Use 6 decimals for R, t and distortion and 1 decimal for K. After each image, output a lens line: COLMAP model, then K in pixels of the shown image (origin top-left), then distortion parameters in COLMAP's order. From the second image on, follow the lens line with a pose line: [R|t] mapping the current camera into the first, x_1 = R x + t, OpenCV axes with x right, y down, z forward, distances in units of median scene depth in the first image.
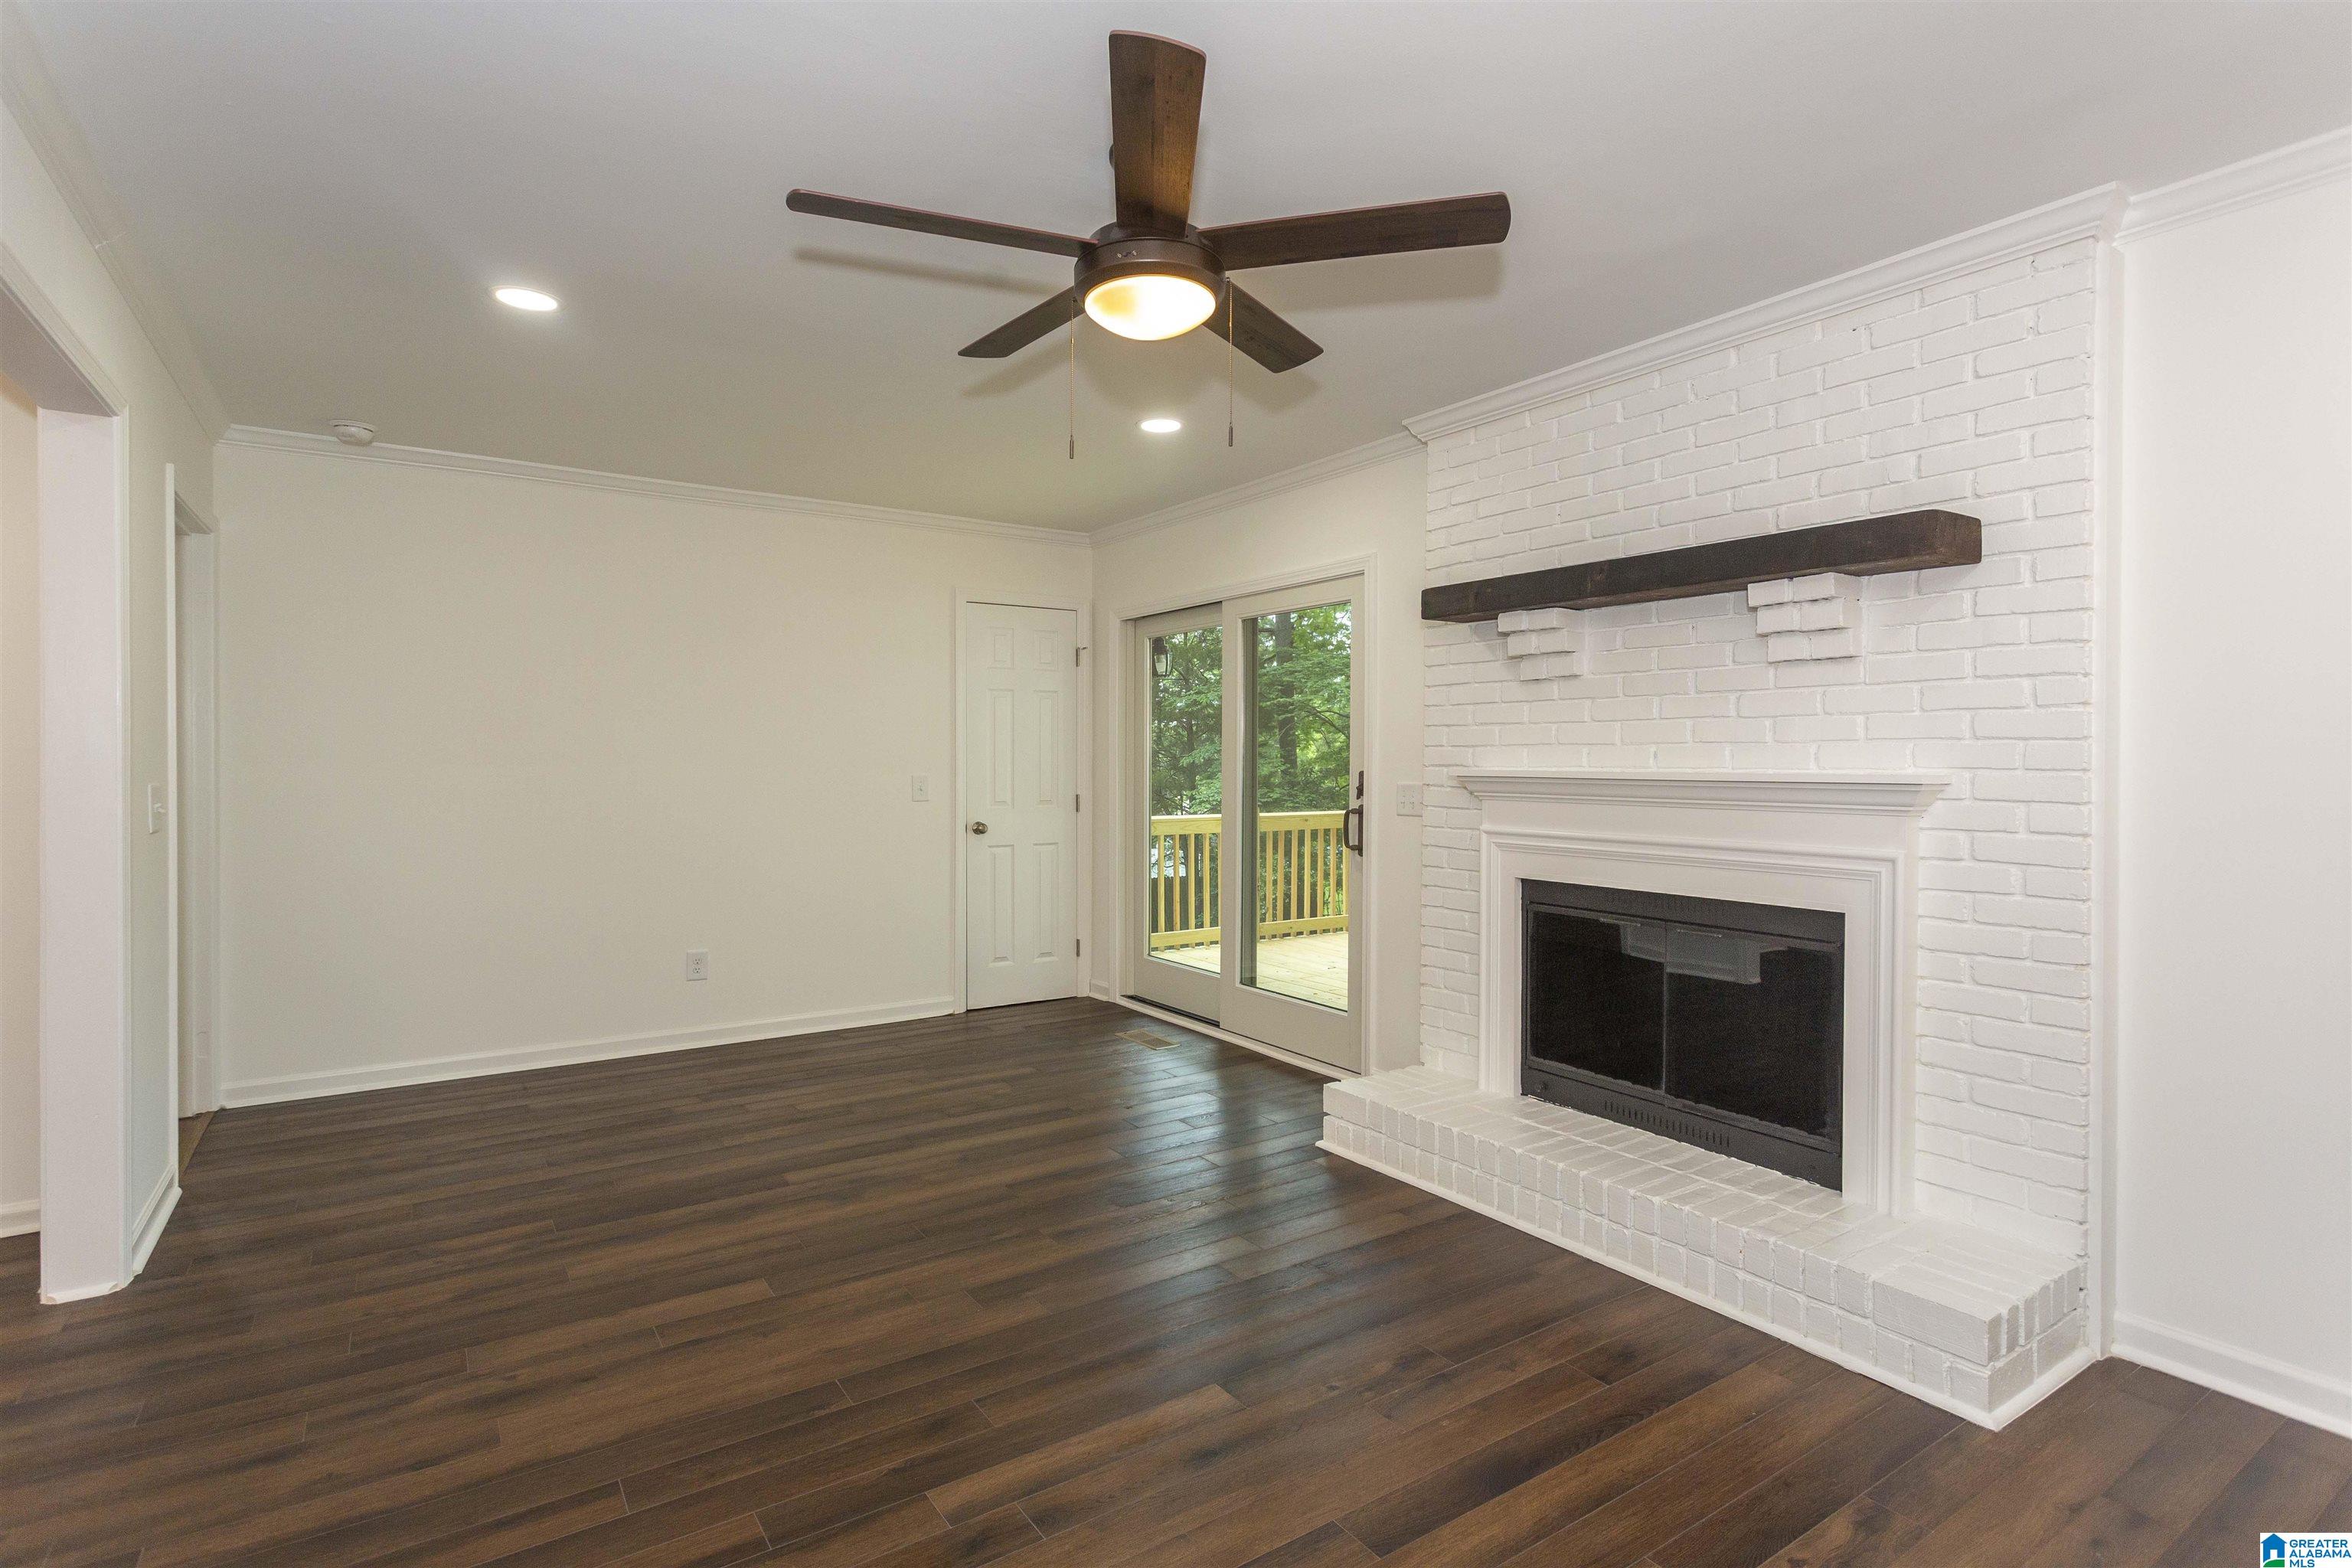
lens RADIAL K [[1124.8, 0, 1176.0], [0, 1124.8, 767.9], [0, 0, 1]] dist [0.010598, -0.001878]
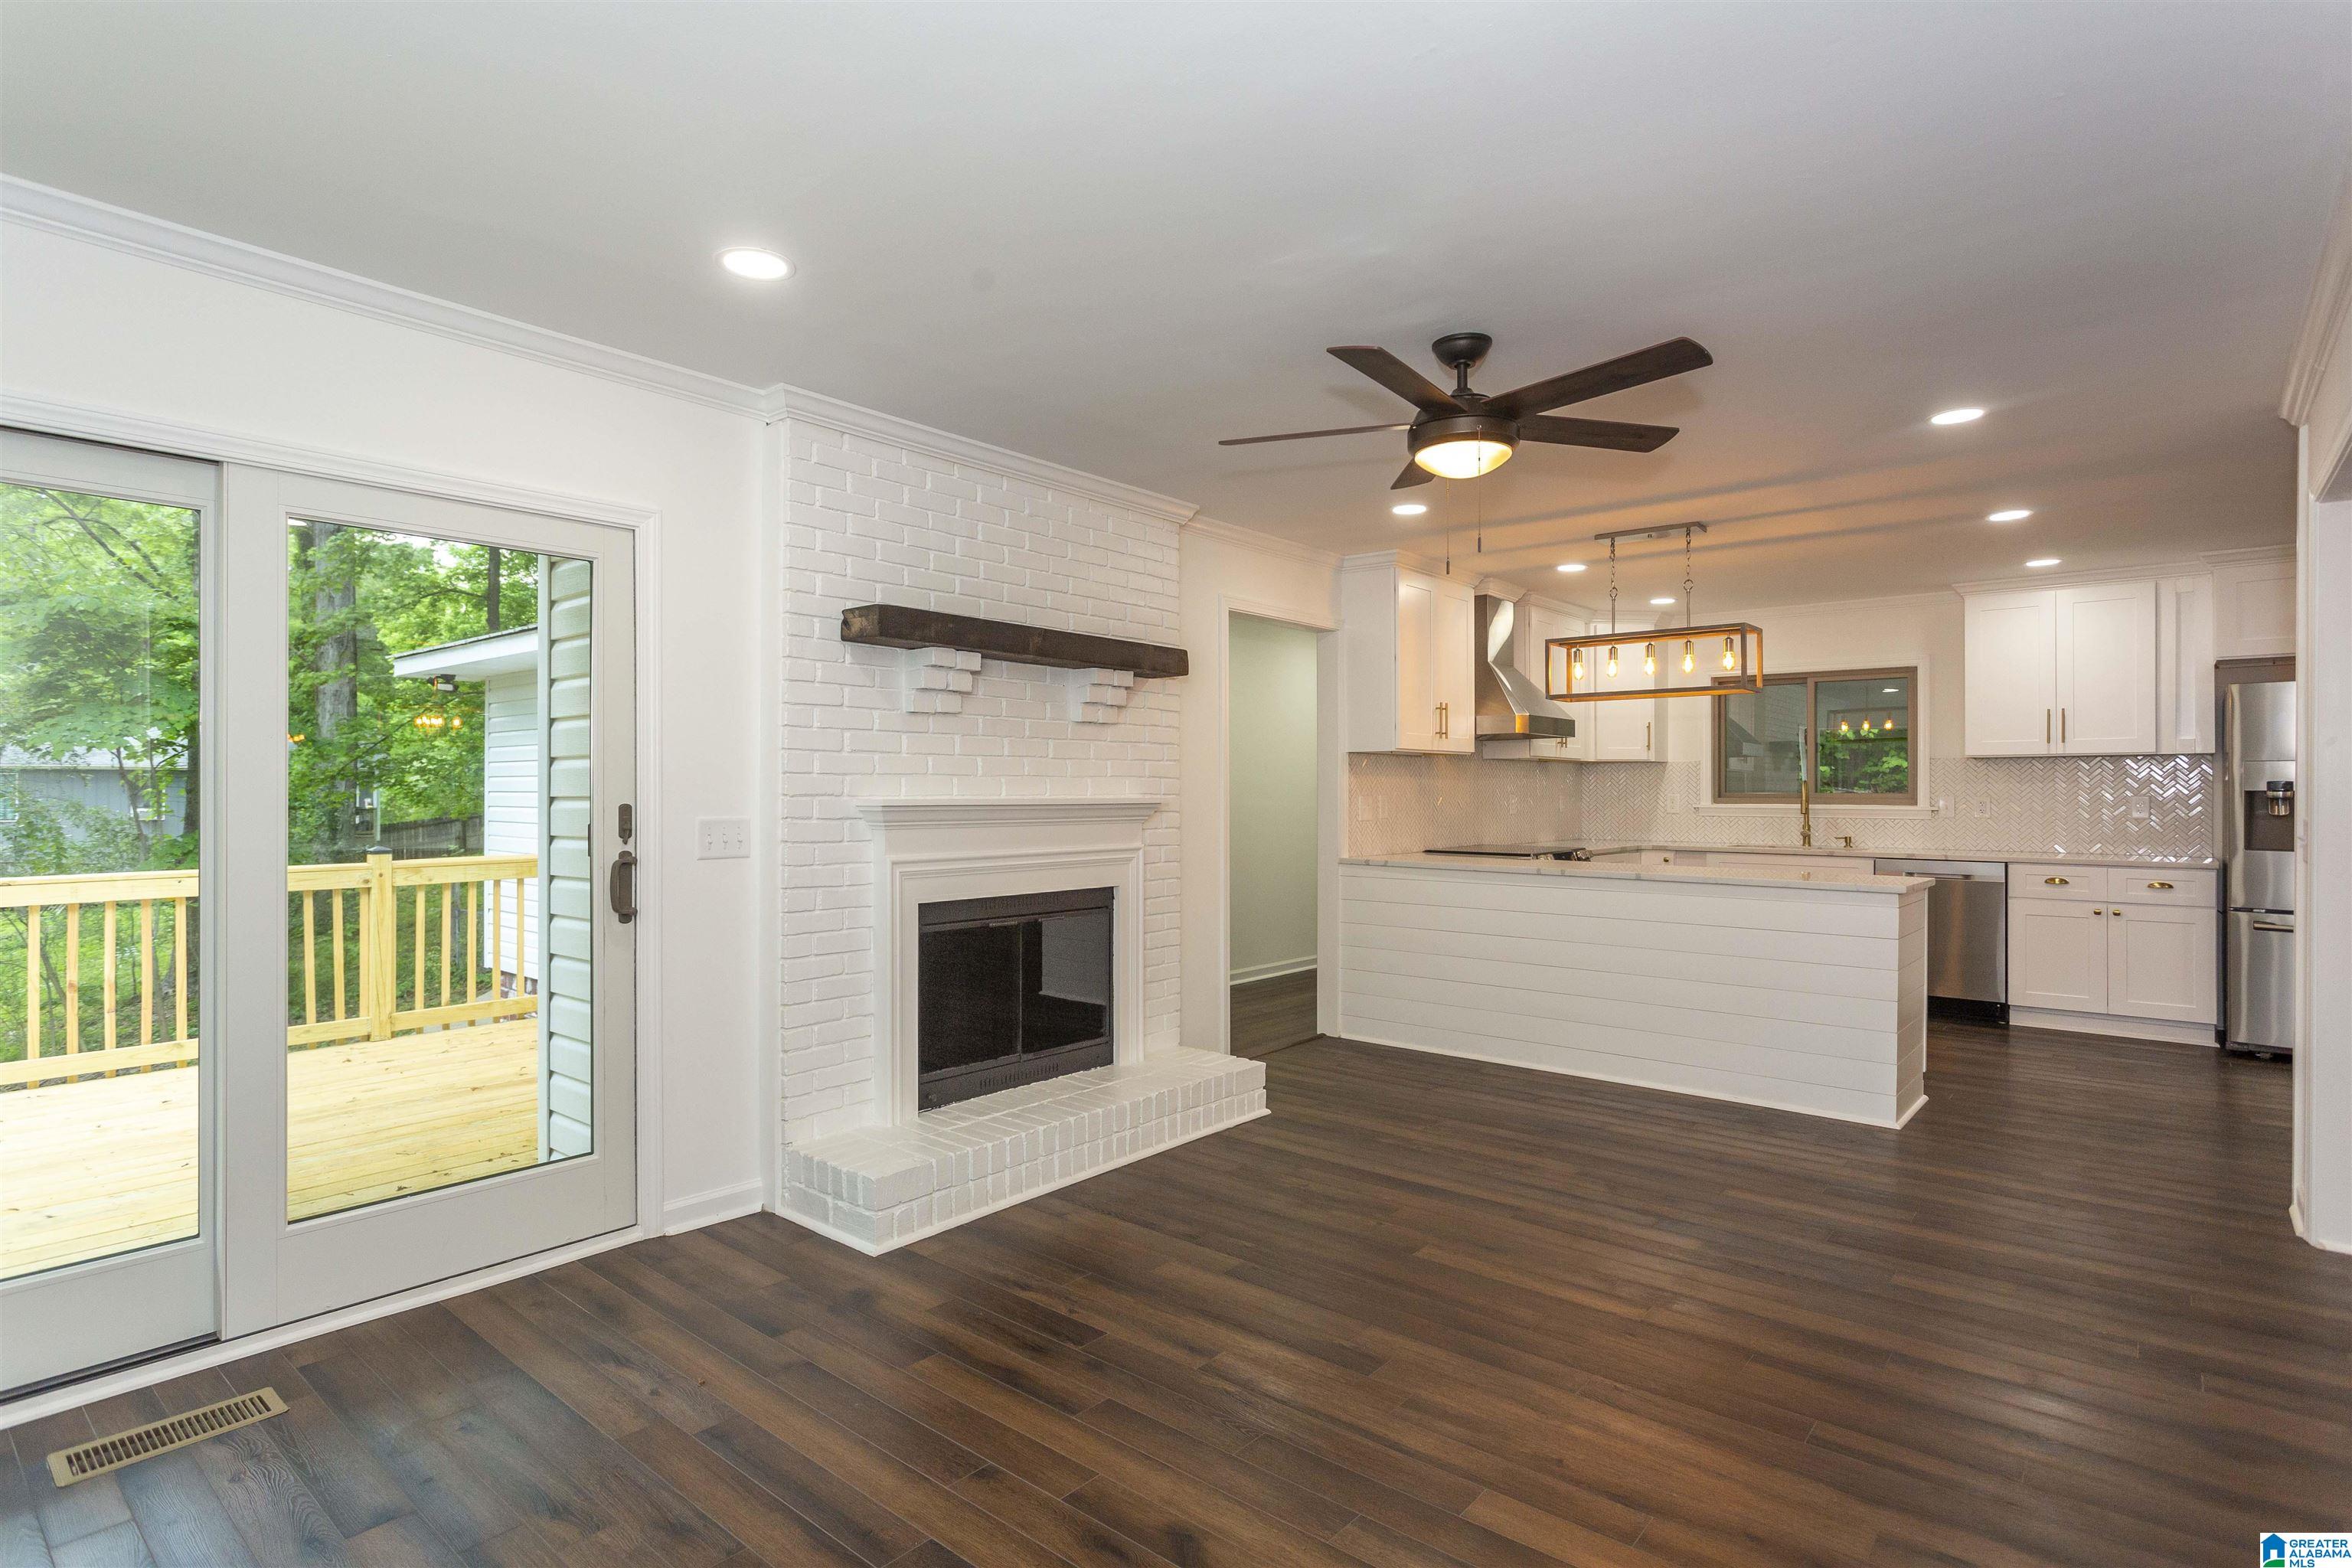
lens RADIAL K [[1194.1, 0, 1160.3], [0, 1194.1, 798.2], [0, 0, 1]] dist [-0.003456, 0.003189]
pose [[-0.257301, -0.001281, 0.966330, -0.800138], [0.010420, 0.999937, 0.004100, -0.000790], [-0.966275, 0.011124, -0.257272, 1.057441]]
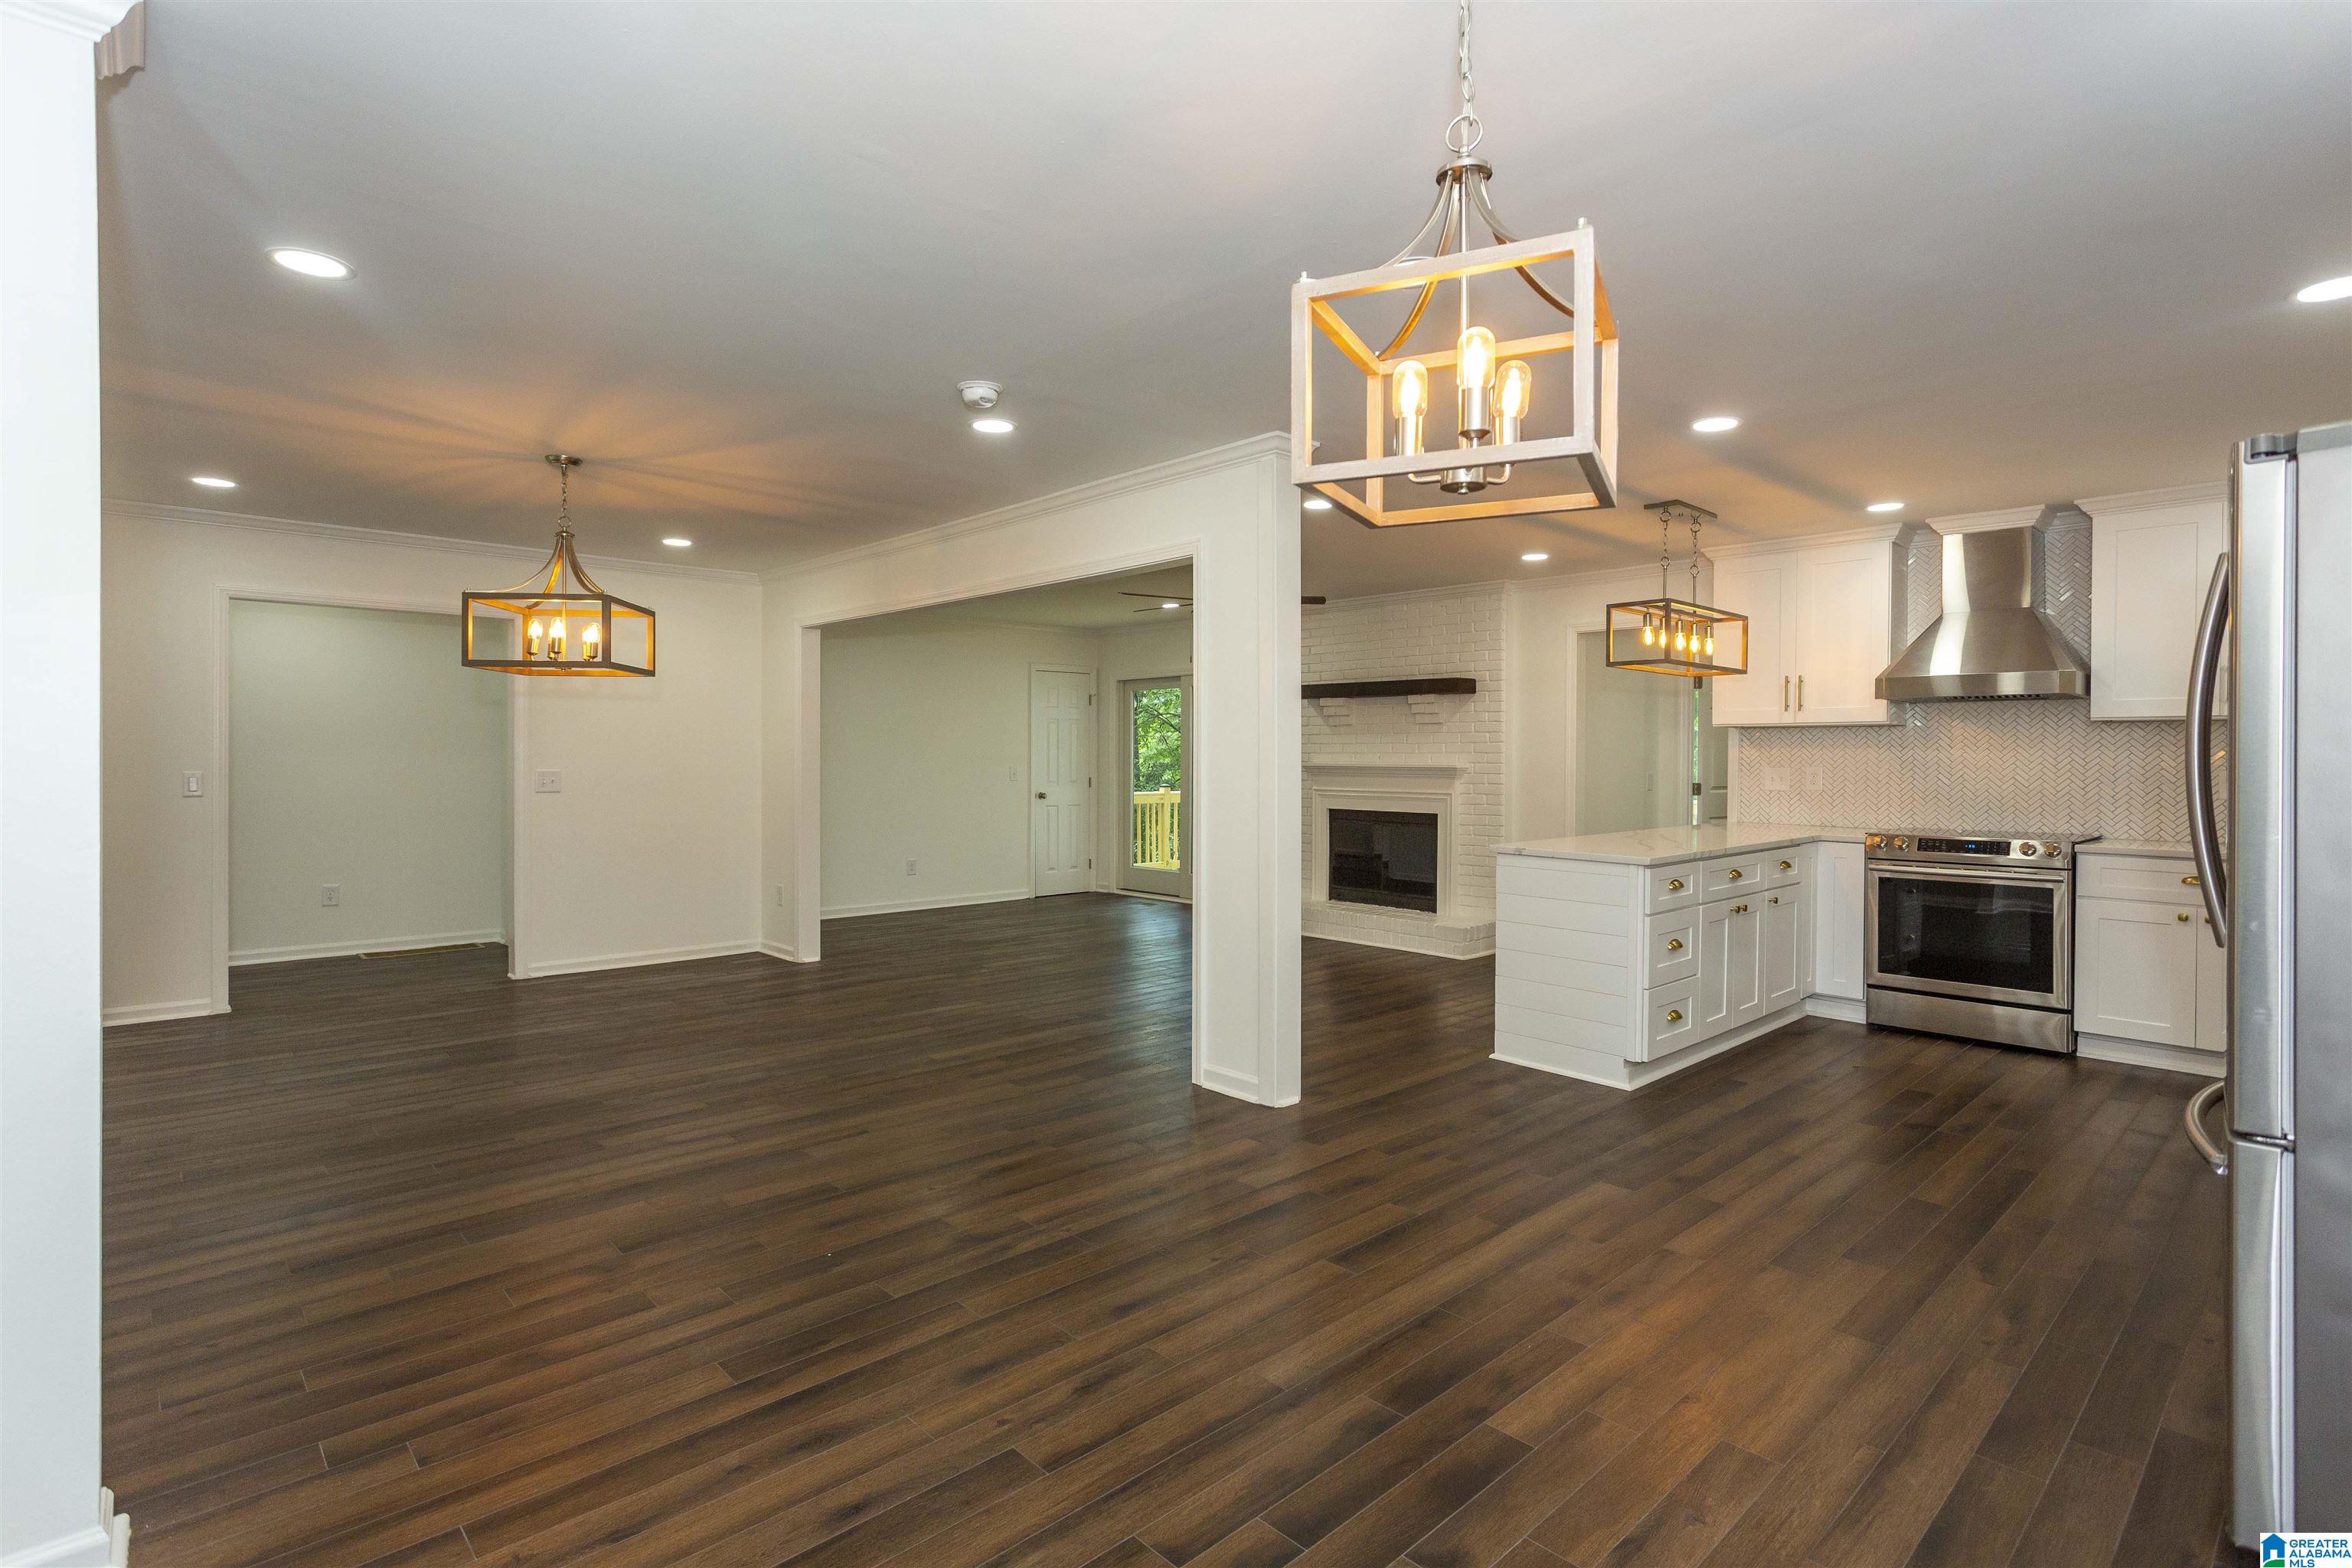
lens RADIAL K [[1124.8, 0, 1185.9], [0, 1124.8, 764.2], [0, 0, 1]] dist [0.010598, -0.001878]
pose [[0.986111, 0.000260, 0.166089, -0.385557], [-0.000436, 0.999999, 0.001018, 0.000536], [-0.166088, -0.001076, 0.986110, -1.295992]]
